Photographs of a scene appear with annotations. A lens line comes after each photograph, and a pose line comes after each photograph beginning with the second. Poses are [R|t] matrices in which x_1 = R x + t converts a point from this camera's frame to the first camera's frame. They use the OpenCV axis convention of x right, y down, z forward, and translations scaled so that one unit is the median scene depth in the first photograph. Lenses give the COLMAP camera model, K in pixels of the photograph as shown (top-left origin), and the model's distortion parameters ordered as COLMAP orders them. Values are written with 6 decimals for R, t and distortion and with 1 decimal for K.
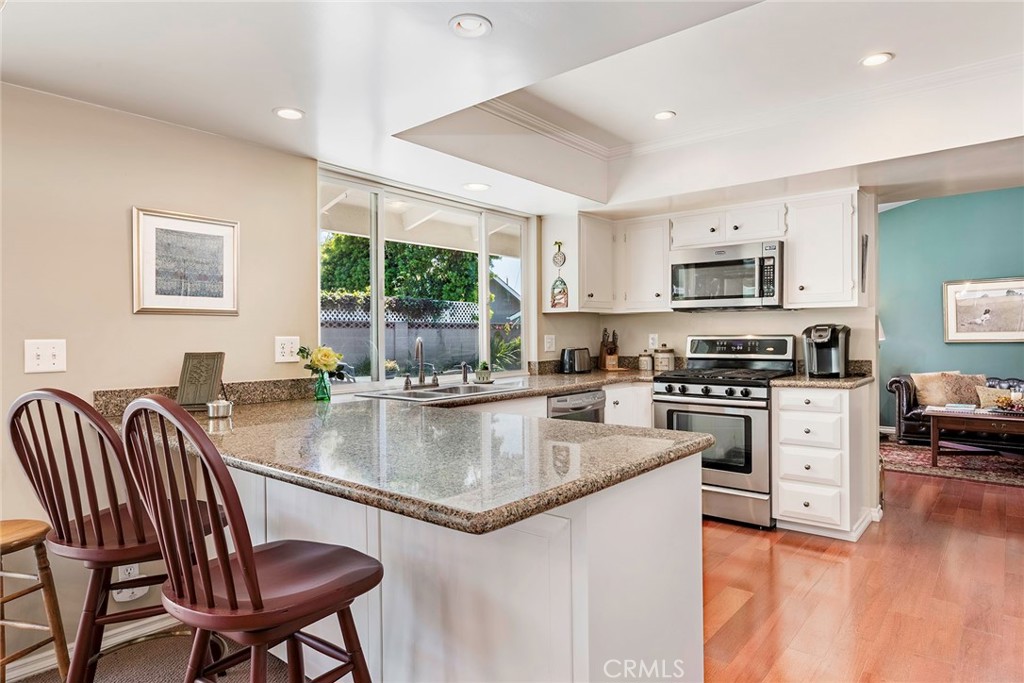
lens RADIAL K [[599.6, 0, 515.0], [0, 599.6, 344.7], [0, 0, 1]] dist [-0.008836, -0.000891]
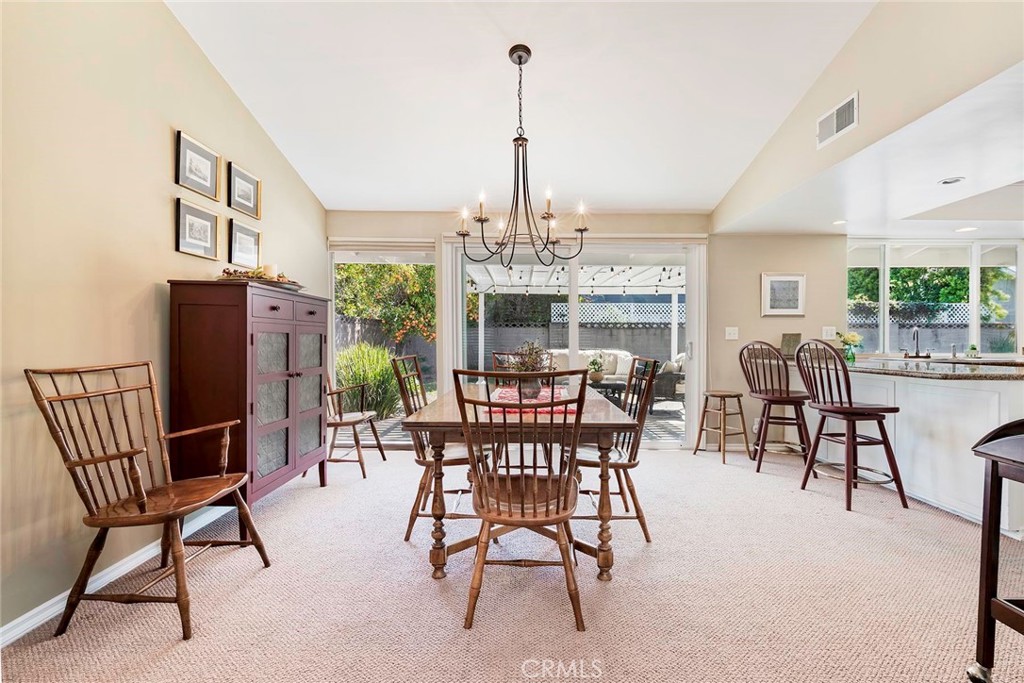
lens RADIAL K [[452.1, 0, 513.2], [0, 452.1, 342.2], [0, 0, 1]] dist [-0.002317, -0.000611]
pose [[0.638287, 0.011344, -0.769715, 0.020871], [-0.015594, 0.999877, 0.001806, 0.009916], [0.769640, 0.010850, 0.638385, -0.149221]]
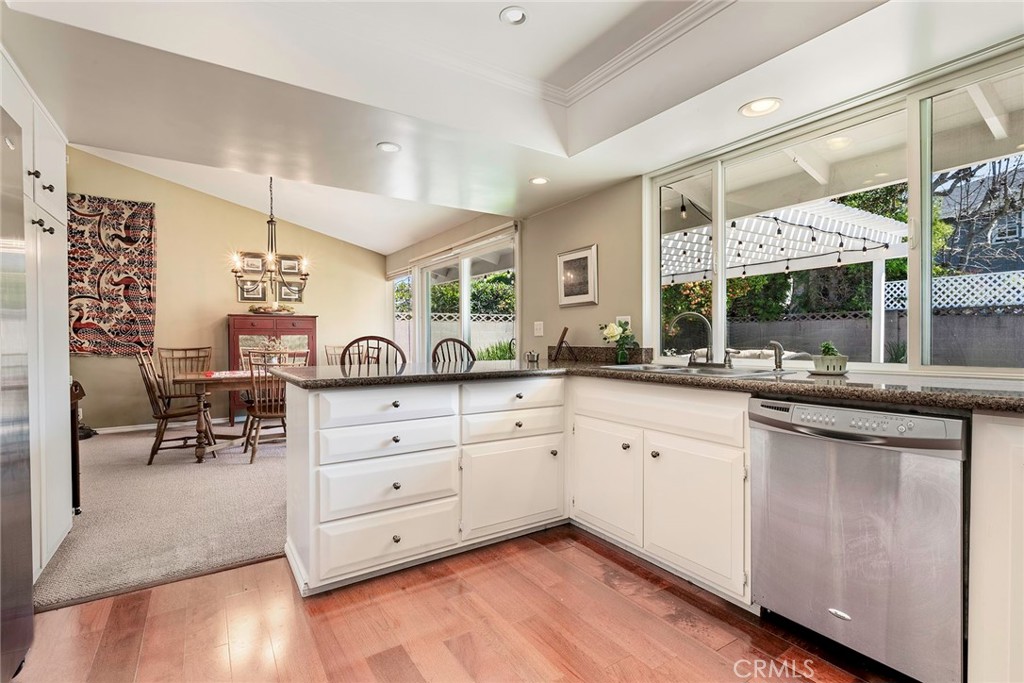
lens RADIAL K [[477.7, 0, 515.5], [0, 477.7, 339.4], [0, 0, 1]] dist [-0.017385, -0.000430]
pose [[-0.289841, 0.011419, -0.957007, 0.141001], [-0.006309, 0.999884, 0.013842, 0.004830], [0.957054, 0.010049, -0.289736, 0.206746]]
